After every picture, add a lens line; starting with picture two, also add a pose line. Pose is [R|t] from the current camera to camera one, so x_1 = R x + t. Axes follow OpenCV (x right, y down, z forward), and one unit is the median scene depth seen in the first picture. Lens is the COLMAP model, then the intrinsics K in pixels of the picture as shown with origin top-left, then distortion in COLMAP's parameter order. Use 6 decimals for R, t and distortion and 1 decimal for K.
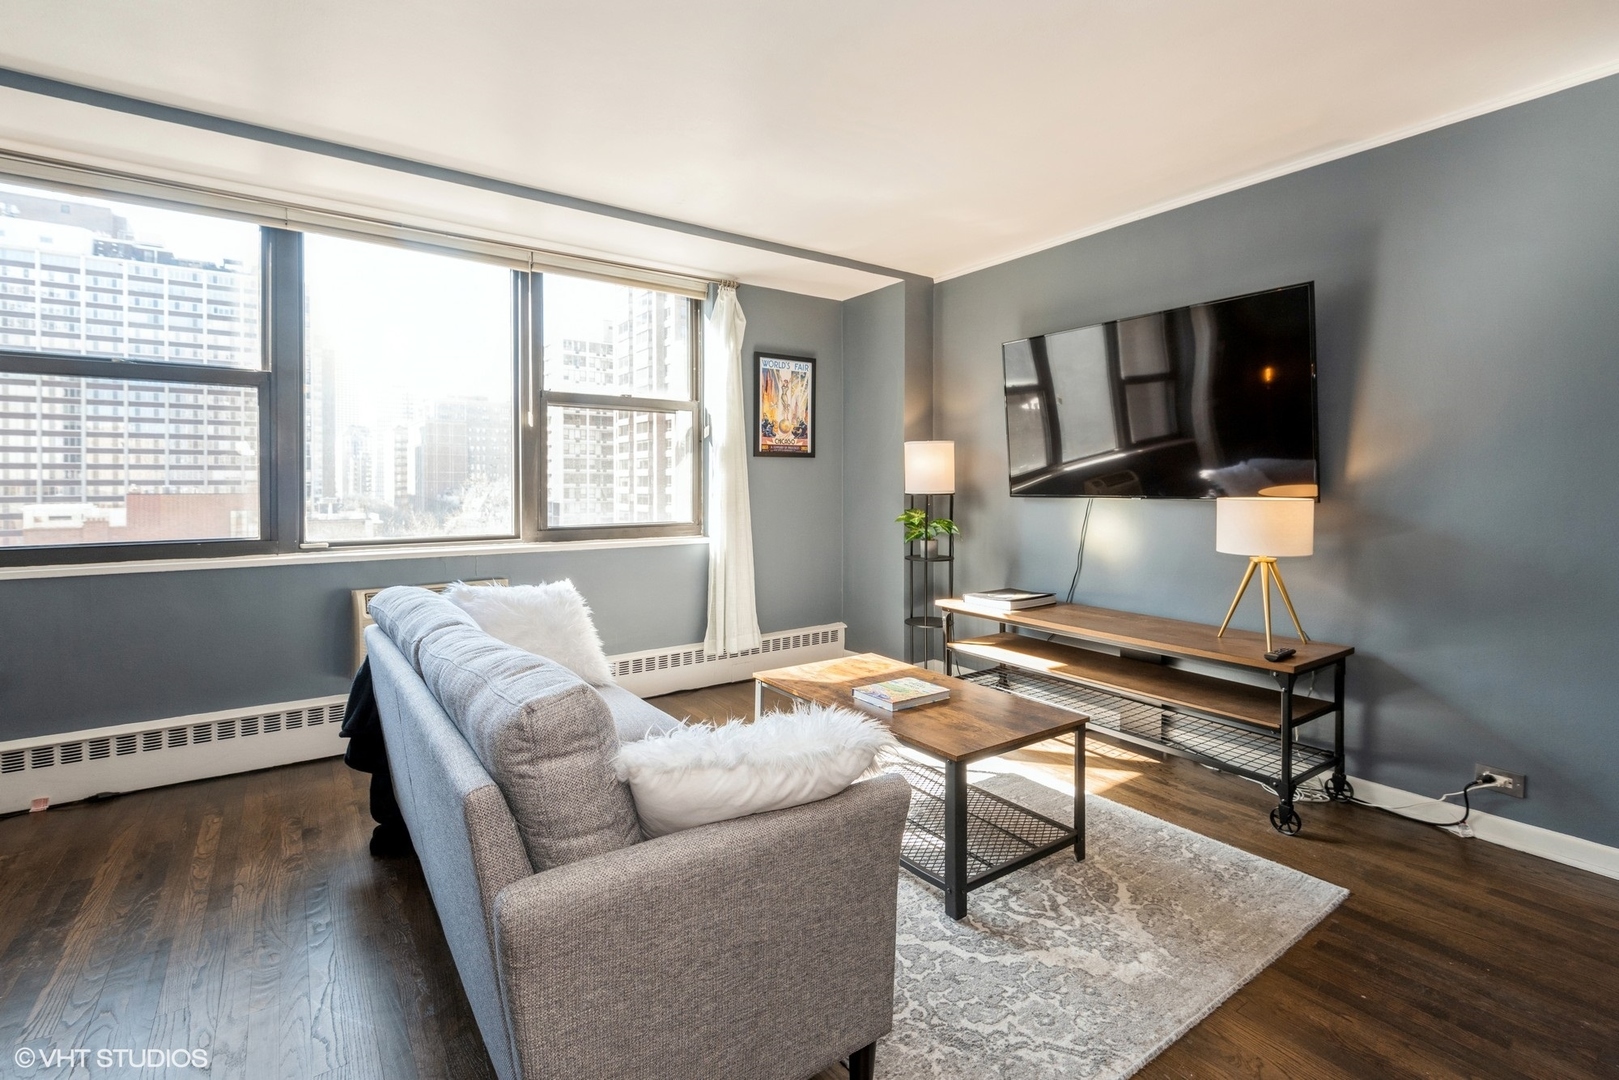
lens RADIAL K [[726.2, 0, 793.5], [0, 726.2, 487.5], [0, 0, 1]] dist [0.022941, -0.013746]
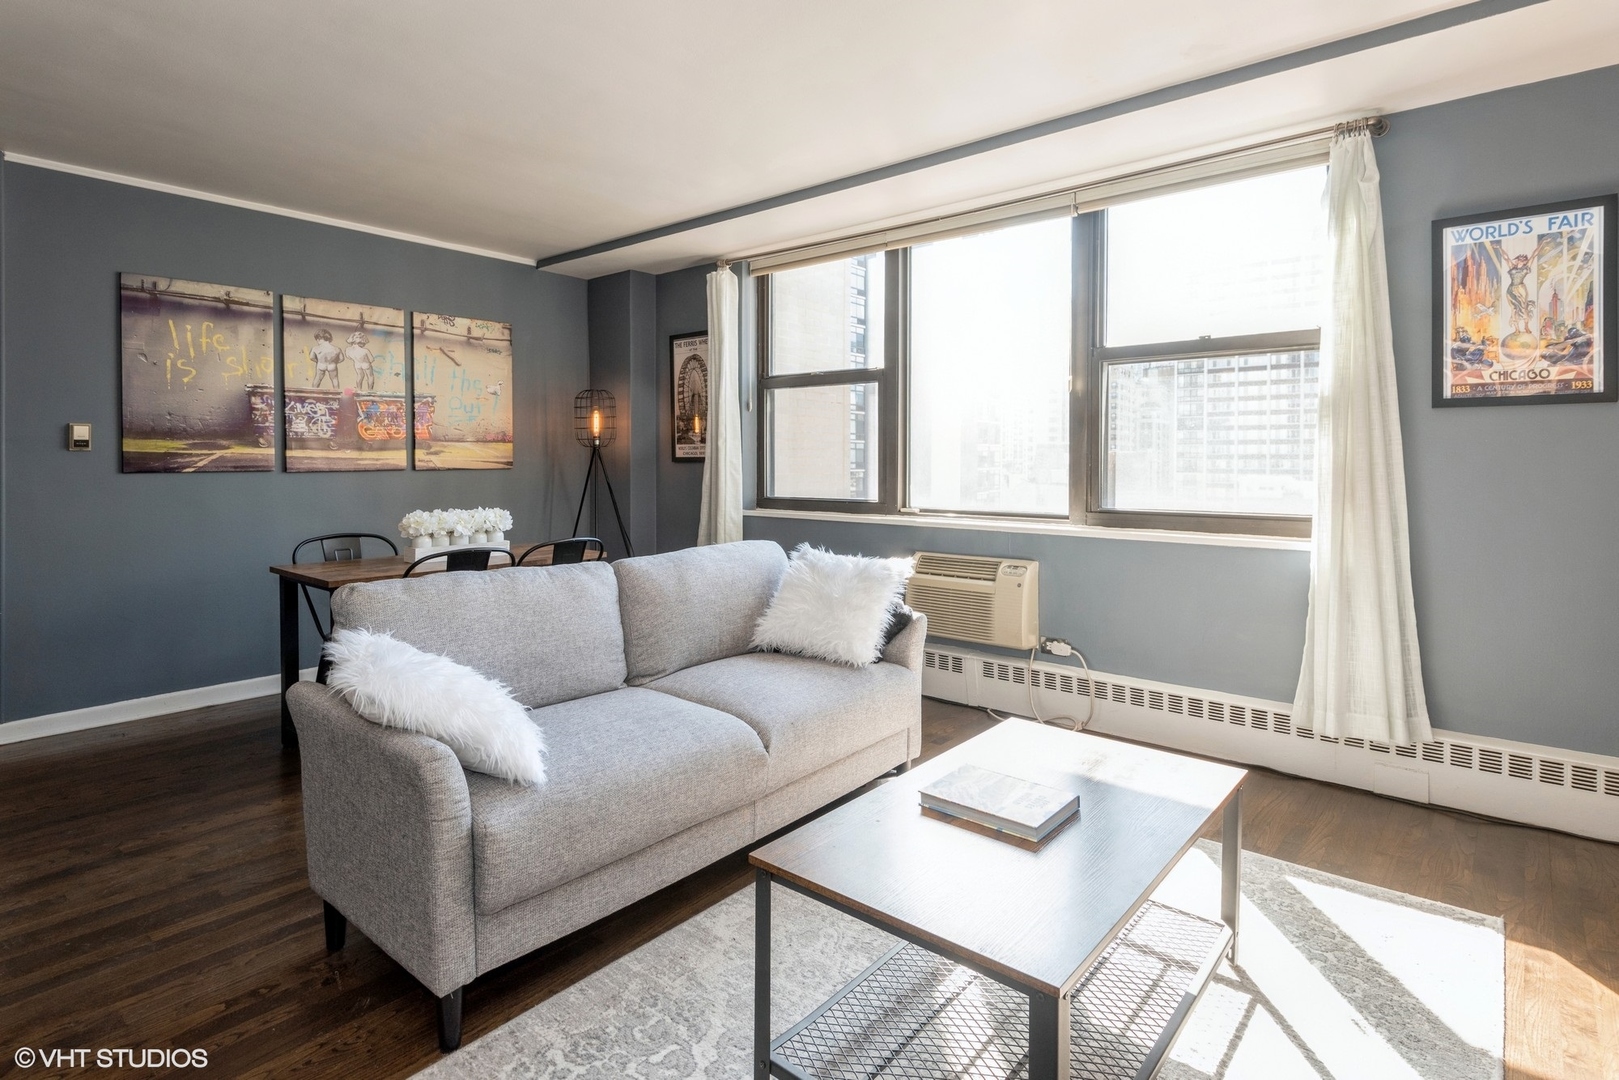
lens RADIAL K [[827.0, 0, 834.5], [0, 827.0, 462.8], [0, 0, 1]] dist [0.040251, -0.029172]
pose [[0.268173, 0.005844, -0.963353, 0.486376], [-0.004696, 0.999978, 0.004759, -0.001935], [0.963359, 0.003248, 0.268195, 0.418762]]
